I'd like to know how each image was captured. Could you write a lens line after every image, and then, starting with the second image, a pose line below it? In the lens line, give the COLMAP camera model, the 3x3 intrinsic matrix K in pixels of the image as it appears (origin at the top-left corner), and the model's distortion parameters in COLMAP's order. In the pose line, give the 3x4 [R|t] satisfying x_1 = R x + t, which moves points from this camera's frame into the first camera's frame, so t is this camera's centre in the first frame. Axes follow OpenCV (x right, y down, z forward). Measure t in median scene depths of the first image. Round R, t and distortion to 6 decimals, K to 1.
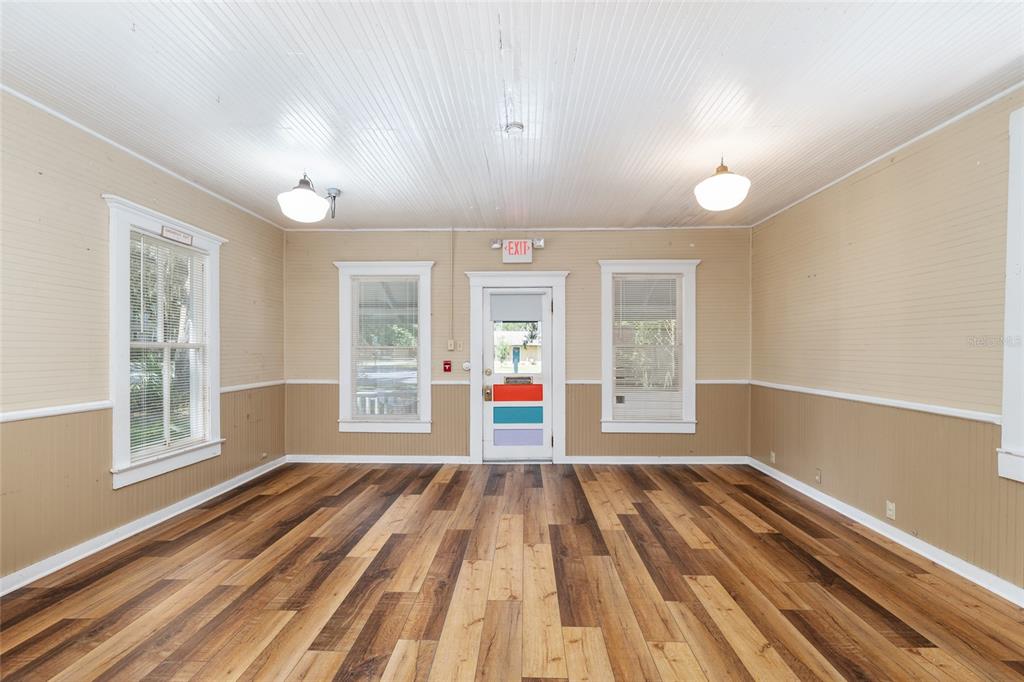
lens RADIAL K [[455.5, 0, 513.4], [0, 455.5, 344.7], [0, 0, 1]] dist [-0.002258, -0.000510]
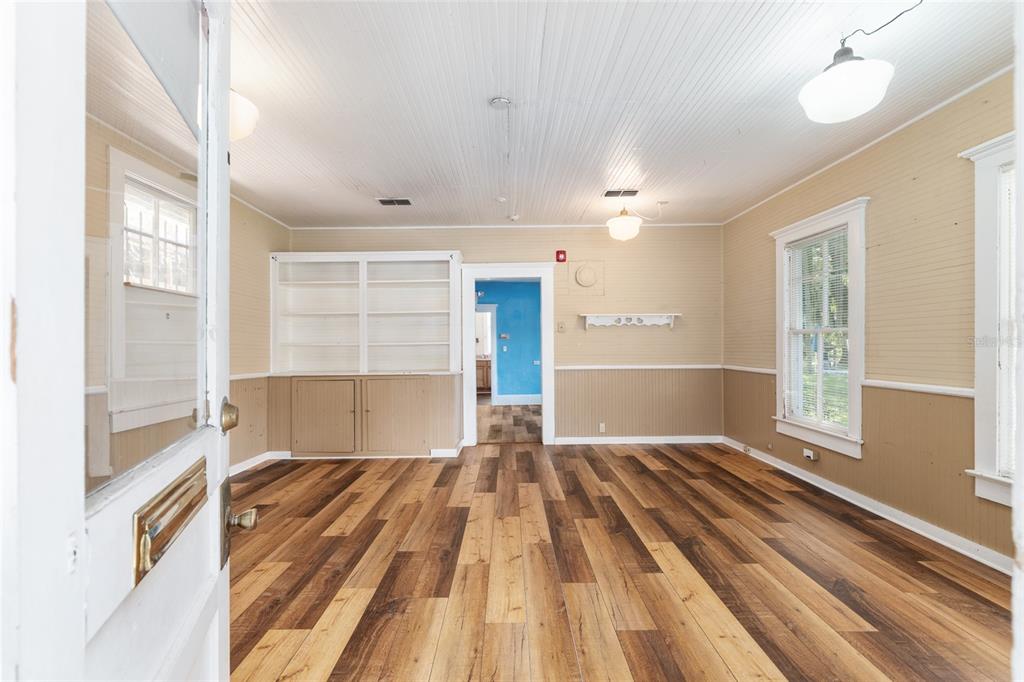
lens RADIAL K [[455.5, 0, 513.4], [0, 455.5, 344.7], [0, 0, 1]] dist [-0.002258, -0.000510]
pose [[-0.999260, -0.000173, -0.038475, 0.007039], [0.000533, 0.999832, -0.018331, 0.034243], [0.038472, -0.018338, -0.999091, 1.144985]]
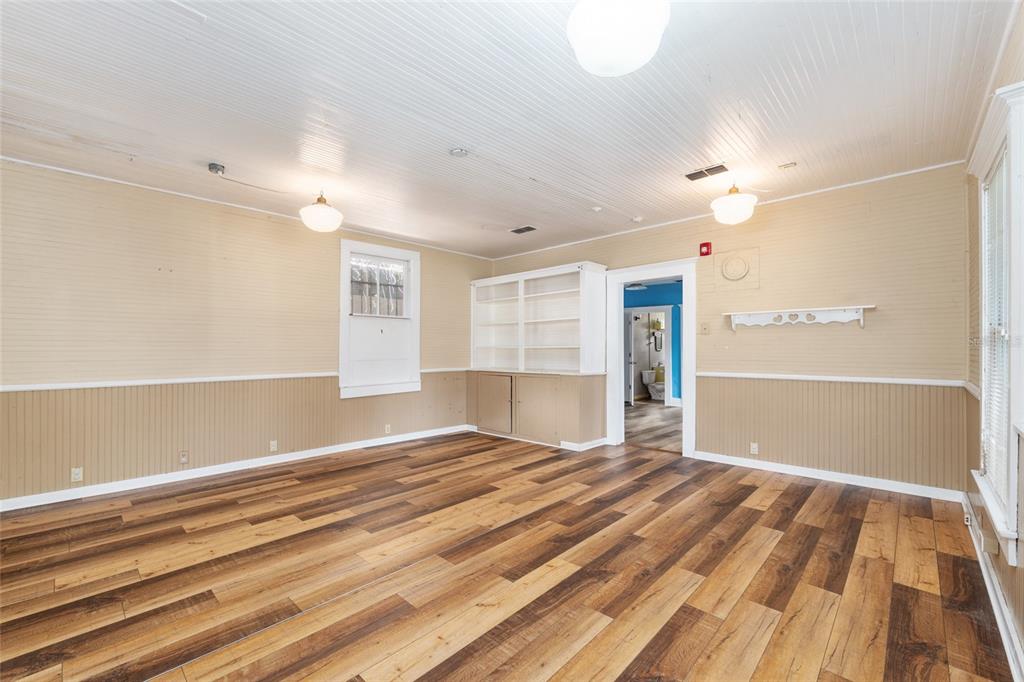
lens RADIAL K [[427.6, 0, 512.0], [0, 427.6, 341.0], [0, 0, 1]] dist [-0.011206, 0.000092]
pose [[-0.747232, 0.006800, 0.664528, -0.482527], [-0.007570, 0.999796, -0.018743, 0.018226], [-0.664520, -0.019036, -0.747028, 1.006830]]
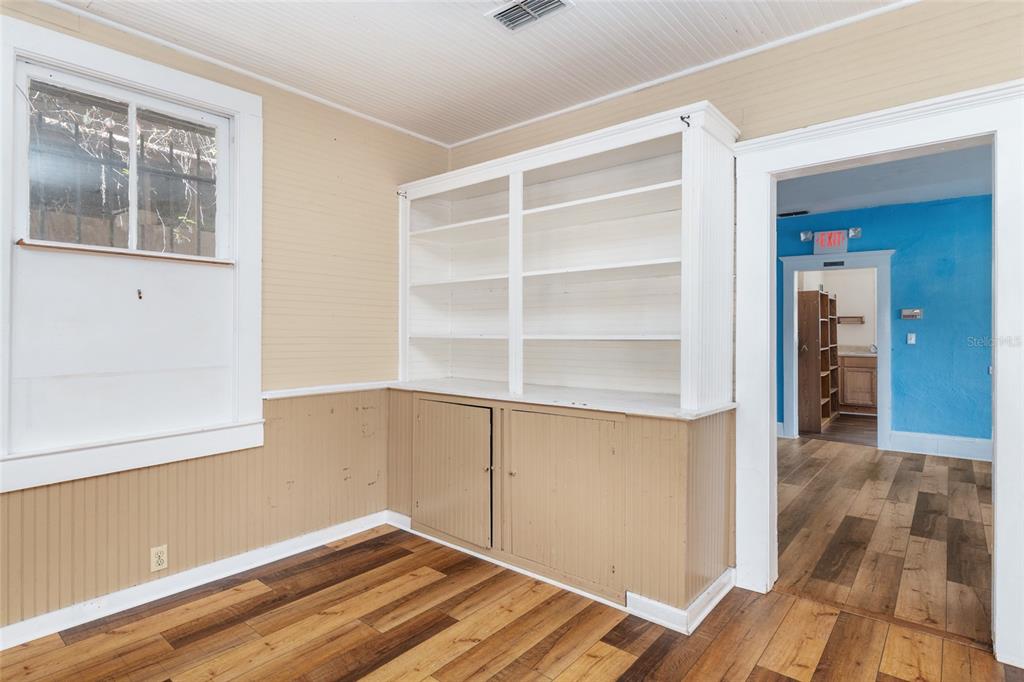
lens RADIAL K [[534.0, 0, 511.0], [0, 534.0, 330.5], [0, 0, 1]] dist [0.001910, 0.000002]
pose [[-0.785580, -0.009105, 0.618693, -0.070767], [-0.011287, 0.999936, 0.000383, 0.005042], [-0.618657, -0.006682, -0.785632, 0.568772]]
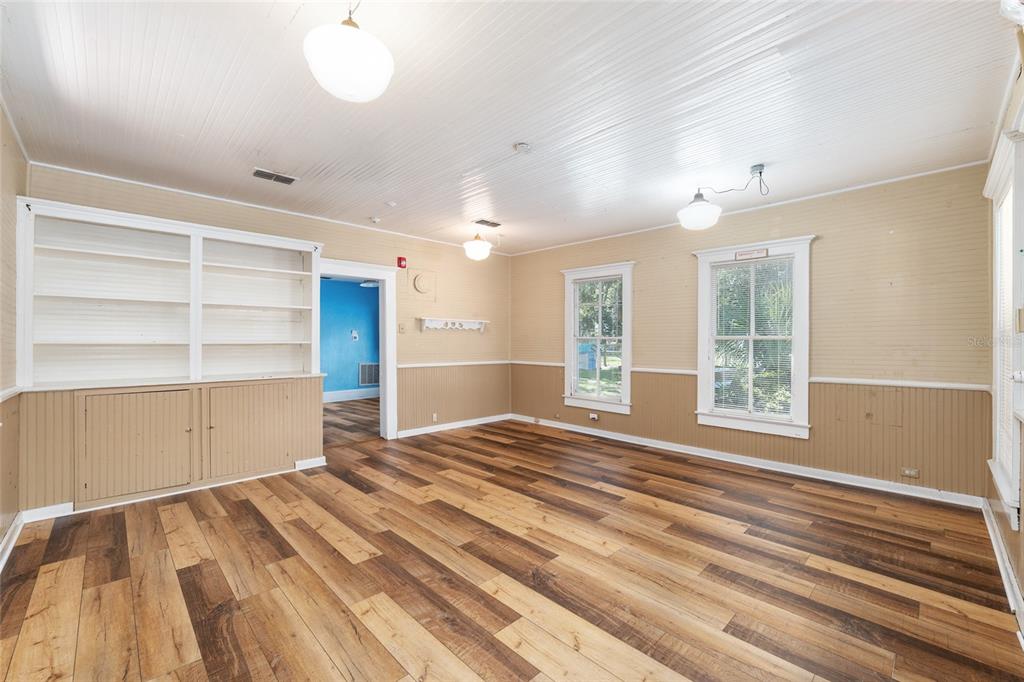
lens RADIAL K [[417.5, 0, 512.0], [0, 417.5, 341.0], [0, 0, 1]] dist [-0.013495, -0.000066]
pose [[-0.698022, -0.012880, -0.715960, 0.454342], [0.001580, 0.999808, -0.019526, 0.025599], [0.716074, -0.014761, -0.697868, 1.004335]]
